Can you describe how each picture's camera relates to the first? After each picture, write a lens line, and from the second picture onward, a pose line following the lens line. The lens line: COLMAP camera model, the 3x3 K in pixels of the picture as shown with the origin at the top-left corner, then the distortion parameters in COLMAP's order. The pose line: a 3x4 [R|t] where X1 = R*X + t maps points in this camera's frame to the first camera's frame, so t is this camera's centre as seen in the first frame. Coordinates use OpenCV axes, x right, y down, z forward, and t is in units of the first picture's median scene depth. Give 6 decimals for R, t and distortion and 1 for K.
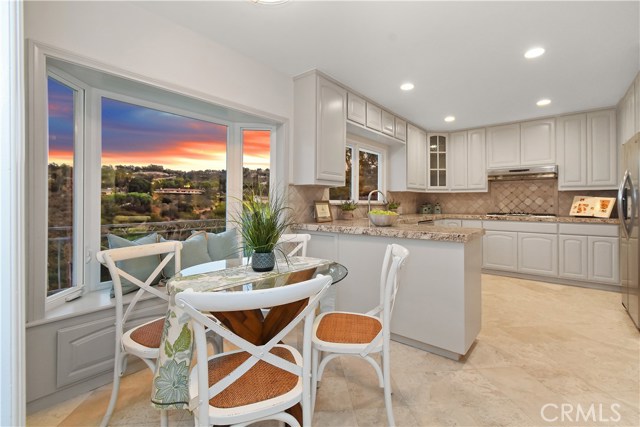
lens RADIAL K [[291.4, 0, 320.1], [0, 291.4, 201.6], [0, 0, 1]] dist [-0.001117, -0.000058]
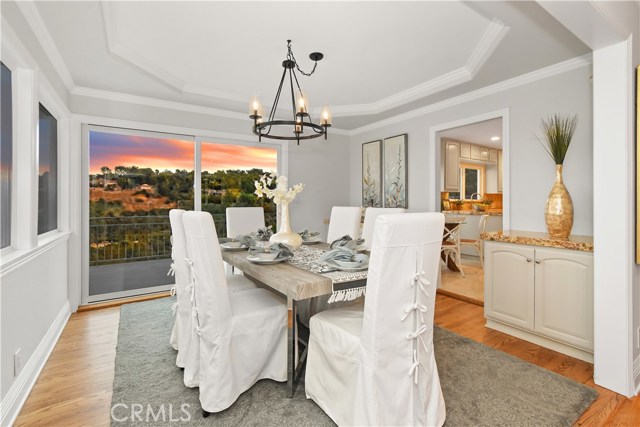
lens RADIAL K [[291.4, 0, 320.1], [0, 291.4, 201.6], [0, 0, 1]] dist [-0.001117, -0.000058]
pose [[0.956376, 0.000664, -0.292136, -0.190960], [0.000075, 0.999997, 0.002518, 0.005842], [0.292137, -0.002430, 0.956373, -0.929568]]
